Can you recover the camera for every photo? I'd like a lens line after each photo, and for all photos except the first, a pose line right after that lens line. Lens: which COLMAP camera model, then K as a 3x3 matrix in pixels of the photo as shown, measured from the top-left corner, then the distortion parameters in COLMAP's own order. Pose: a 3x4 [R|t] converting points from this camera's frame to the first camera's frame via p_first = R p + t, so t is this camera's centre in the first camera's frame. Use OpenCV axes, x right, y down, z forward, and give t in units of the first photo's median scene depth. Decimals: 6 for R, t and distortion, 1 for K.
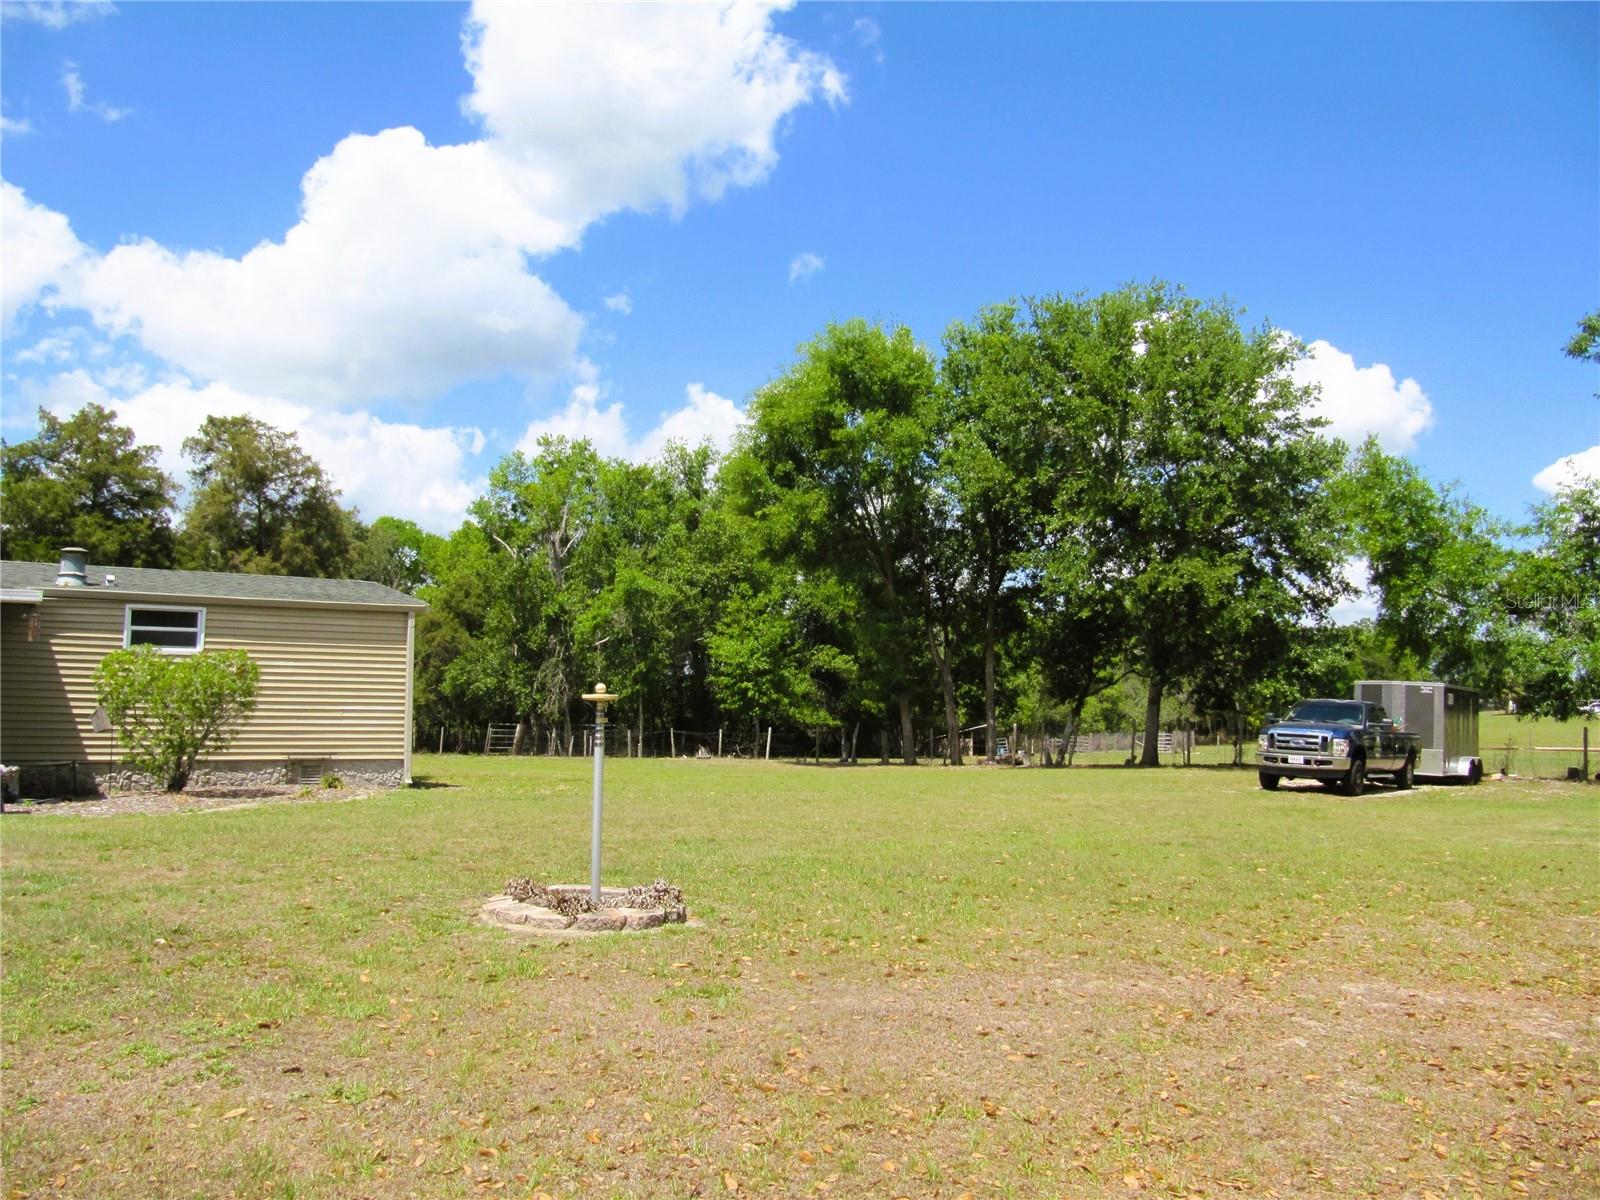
lens RADIAL K [[1317.5, 0, 785.6], [0, 1317.5, 590.6], [0, 0, 1]] dist [-0.061467, 0.034988]
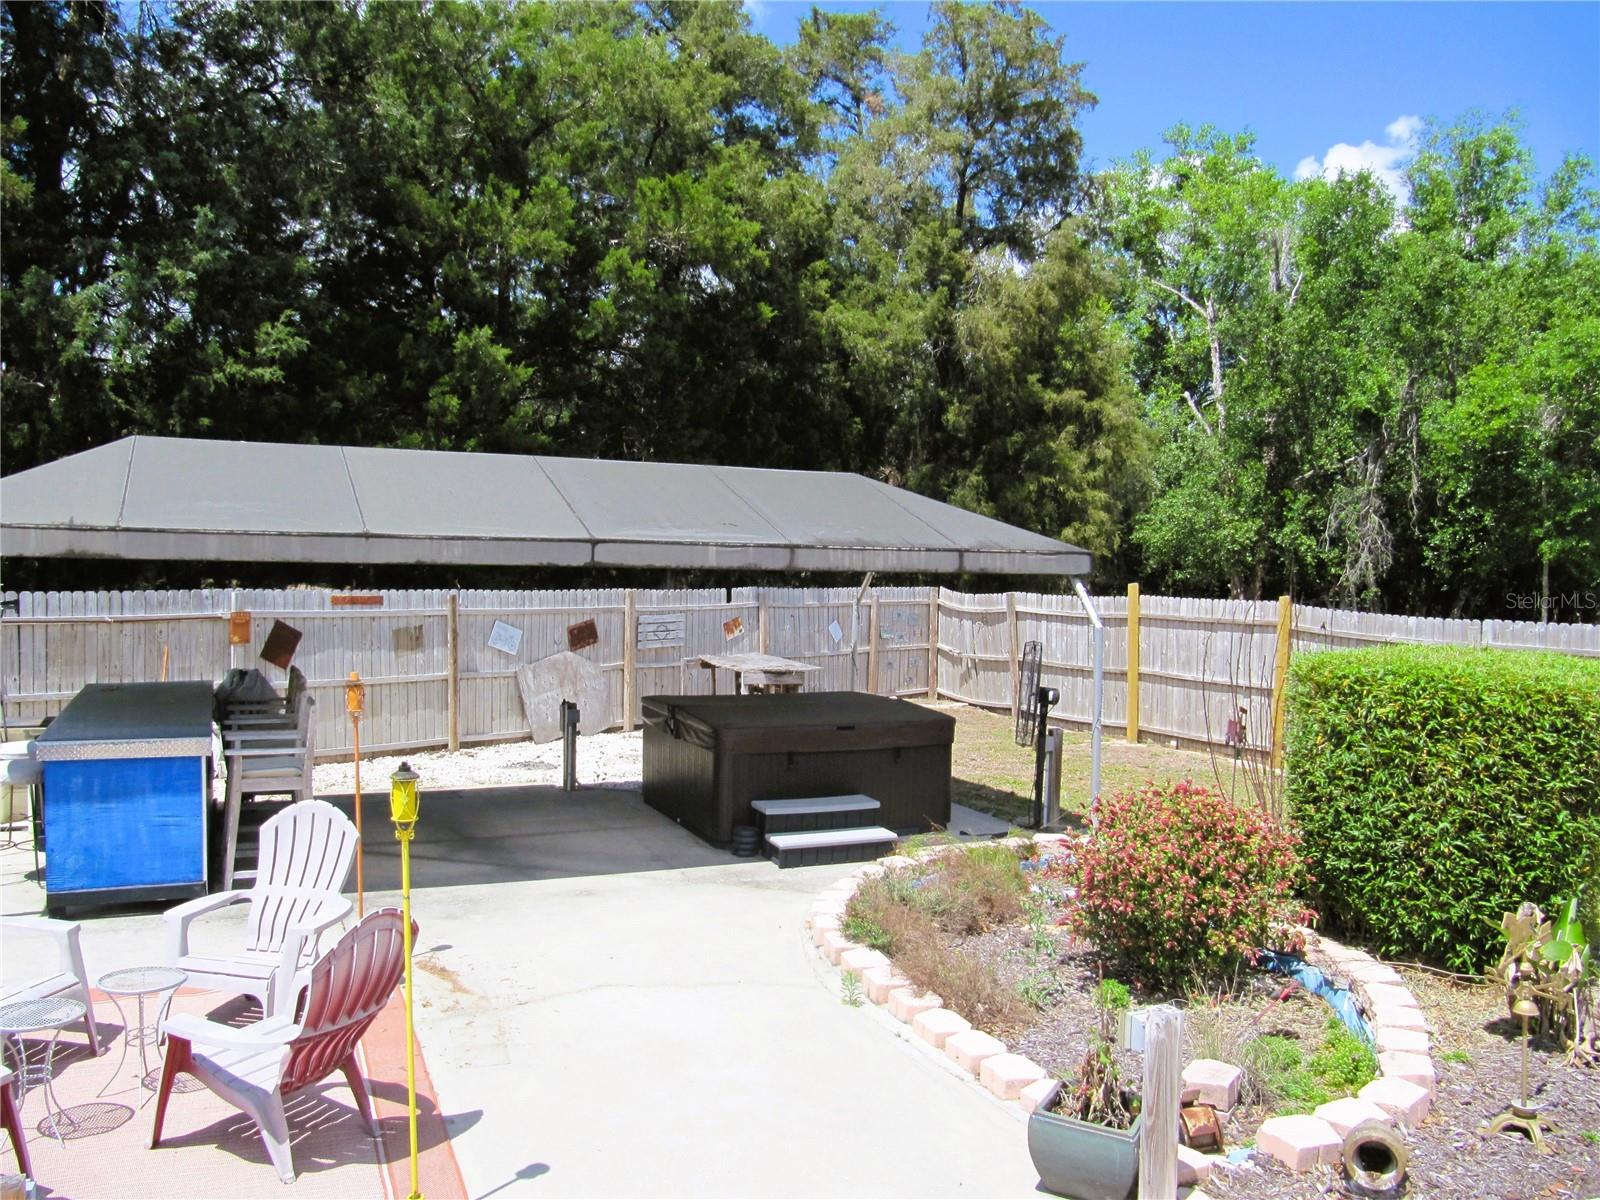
lens RADIAL K [[1309.2, 0, 791.9], [0, 1309.2, 594.3], [0, 0, 1]] dist [-0.057778, 0.006286]
pose [[0.995062, 0.020387, -0.097134, -0.440012], [-0.007396, 0.991186, 0.132267, 0.030932], [0.098975, -0.130896, 0.986443, 0.513268]]
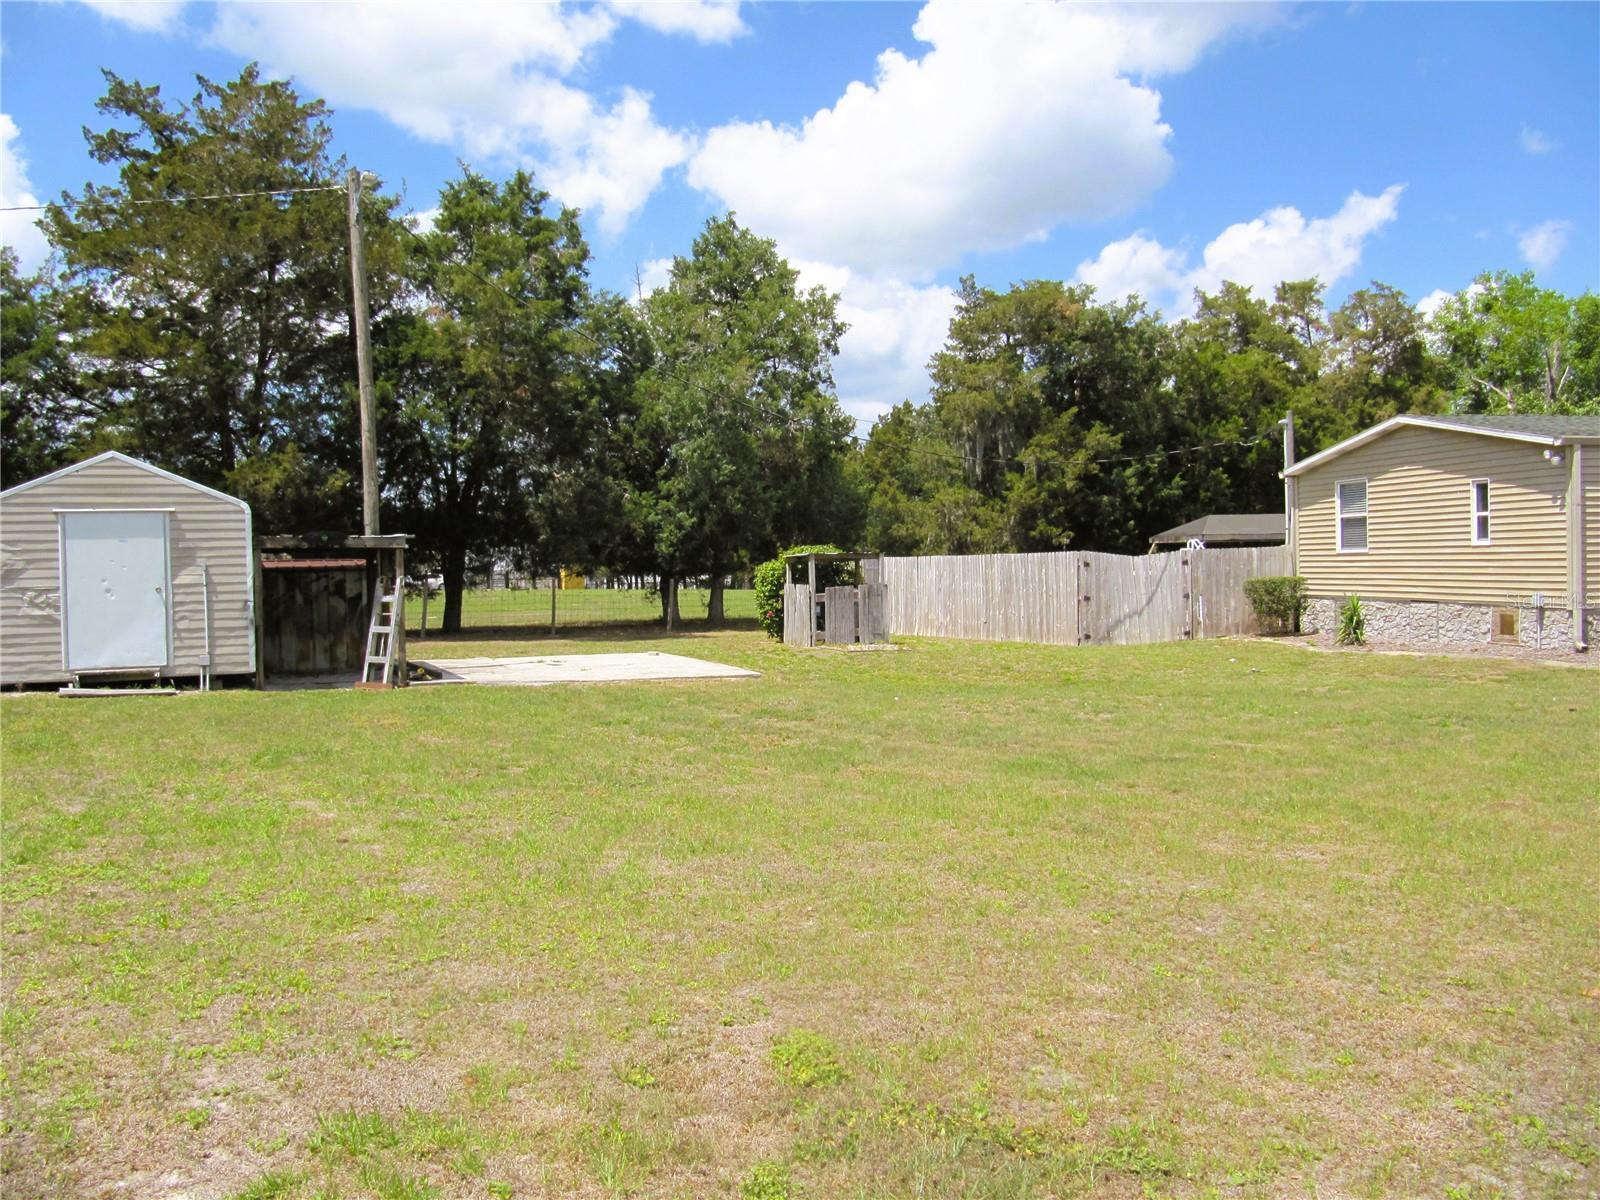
lens RADIAL K [[1317.5, 0, 785.6], [0, 1317.5, 590.6], [0, 0, 1]] dist [-0.061467, 0.034988]
pose [[0.942166, -0.030558, -0.333751, -0.530589], [0.070808, 0.991505, 0.109108, -0.030582], [0.327582, -0.126431, 0.936326, -0.200879]]
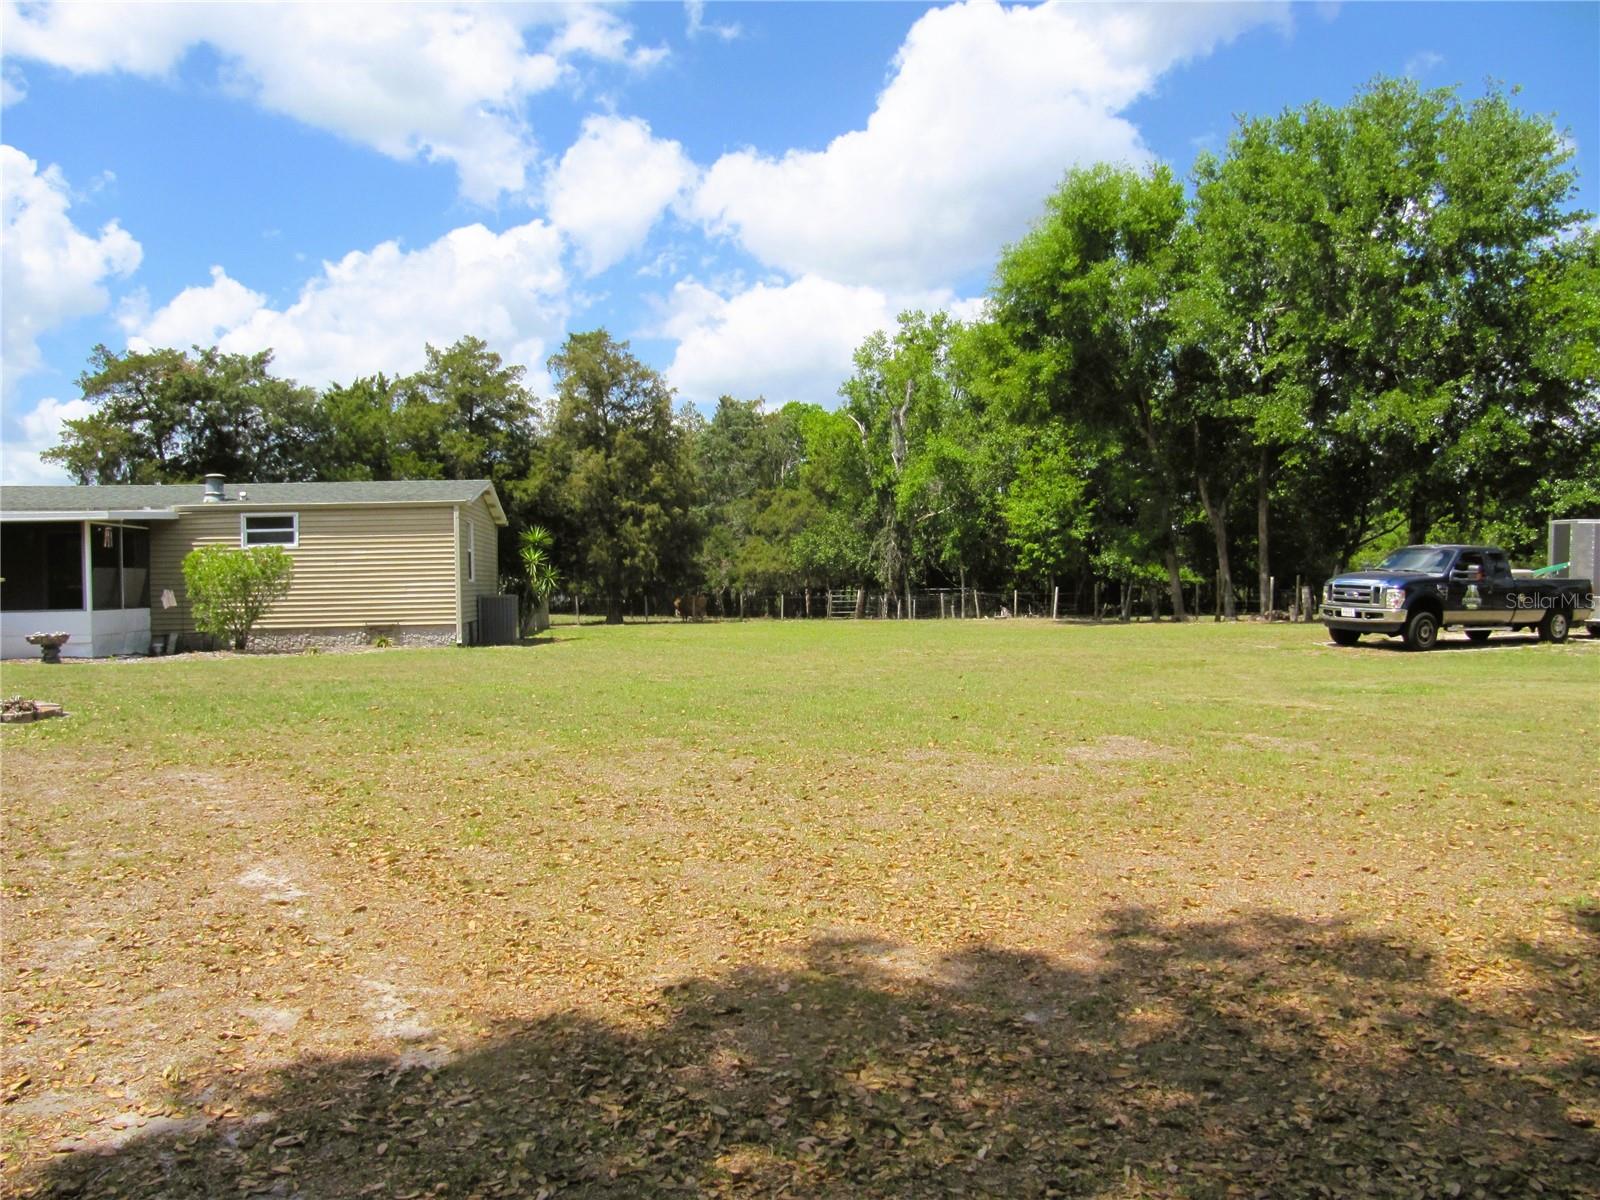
lens RADIAL K [[1317.5, 0, 785.6], [0, 1317.5, 590.6], [0, 0, 1]] dist [-0.061467, 0.034988]
pose [[0.903613, -0.024068, -0.427673, 0.246810], [0.068028, 0.993812, 0.087805, 0.003970], [0.422914, -0.108435, 0.899659, 0.004811]]
